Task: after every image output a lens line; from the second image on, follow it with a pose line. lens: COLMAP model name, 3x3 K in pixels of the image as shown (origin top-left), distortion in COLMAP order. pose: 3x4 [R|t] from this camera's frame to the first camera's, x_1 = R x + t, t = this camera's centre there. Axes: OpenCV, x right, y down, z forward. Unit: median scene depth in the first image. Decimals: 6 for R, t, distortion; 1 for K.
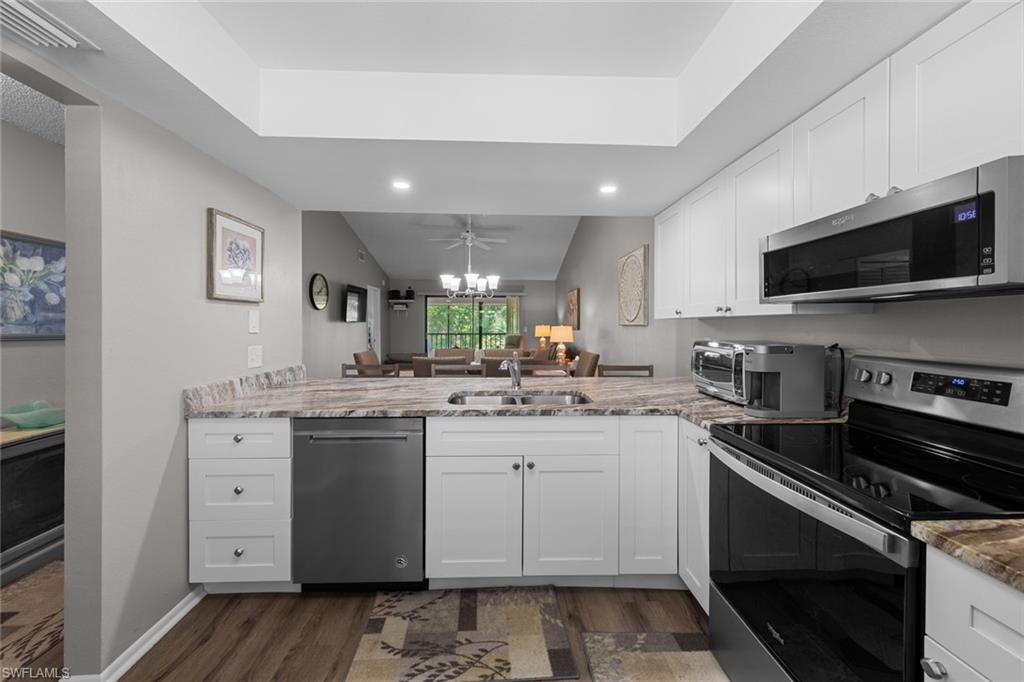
lens RADIAL K [[395.5, 0, 509.9], [0, 395.5, 327.9], [0, 0, 1]] dist [0.004198, -0.000014]
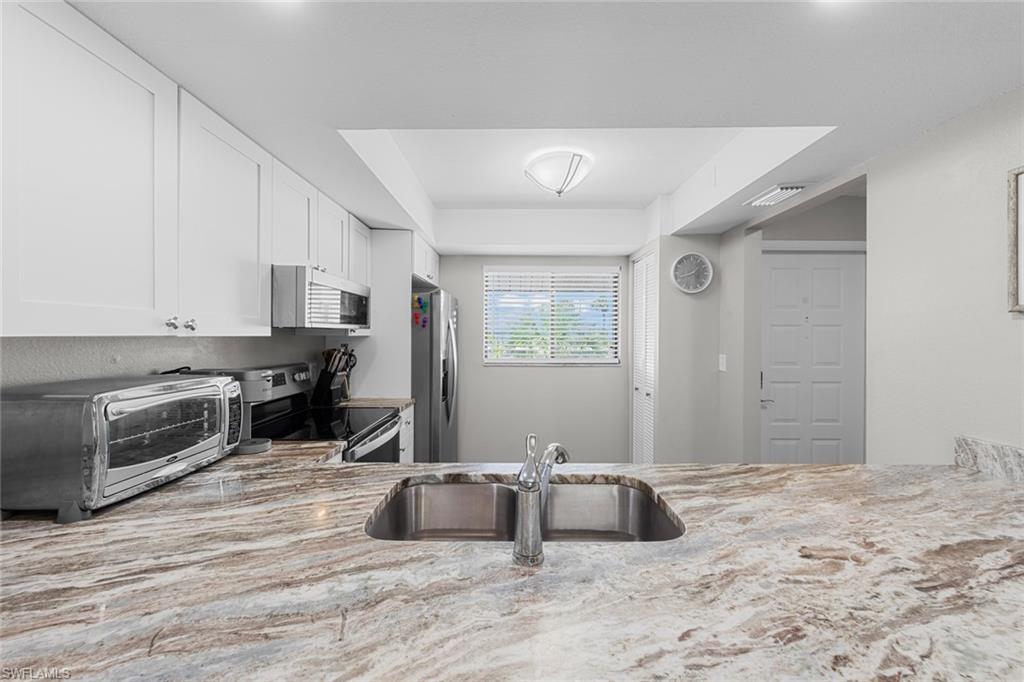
lens RADIAL K [[390.8, 0, 513.6], [0, 390.8, 337.2], [0, 0, 1]] dist [0.009050, -0.000393]
pose [[-0.999573, -0.004657, 0.028860, 0.029223], [-0.004259, 0.999896, 0.013811, -0.042786], [-0.028922, 0.013682, -0.999488, 1.741156]]
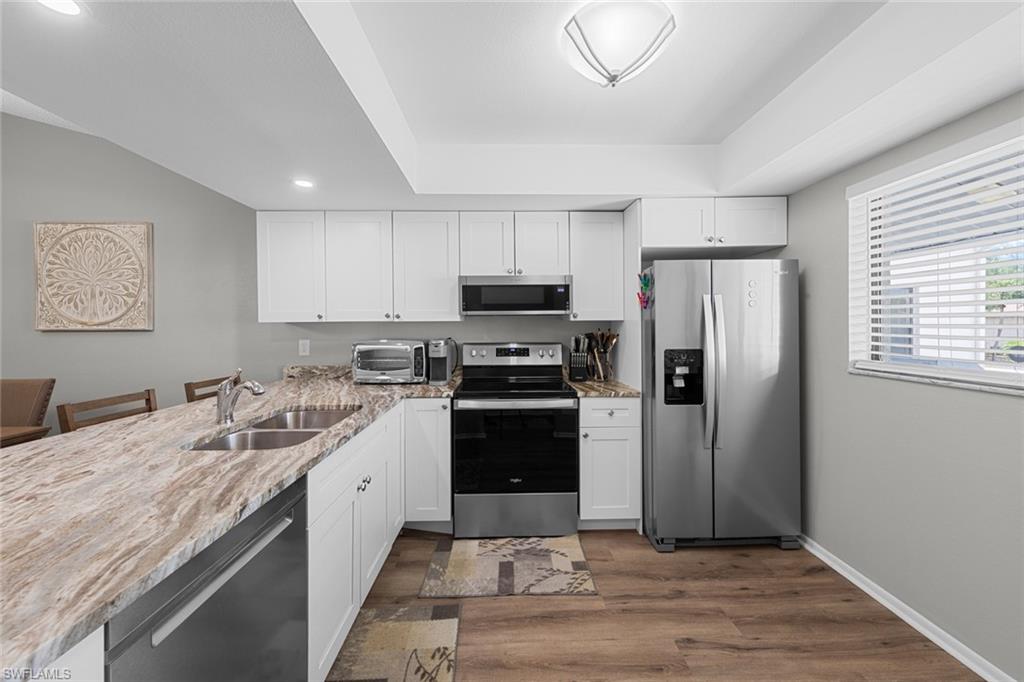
lens RADIAL K [[394.6, 0, 513.1], [0, 394.6, 326.7], [0, 0, 1]] dist [0.004686, -0.000200]
pose [[0.004913, -0.003223, 0.999983, -0.877467], [0.014085, 0.999896, 0.003154, -0.010813], [-0.999889, 0.014069, 0.004958, 0.651236]]
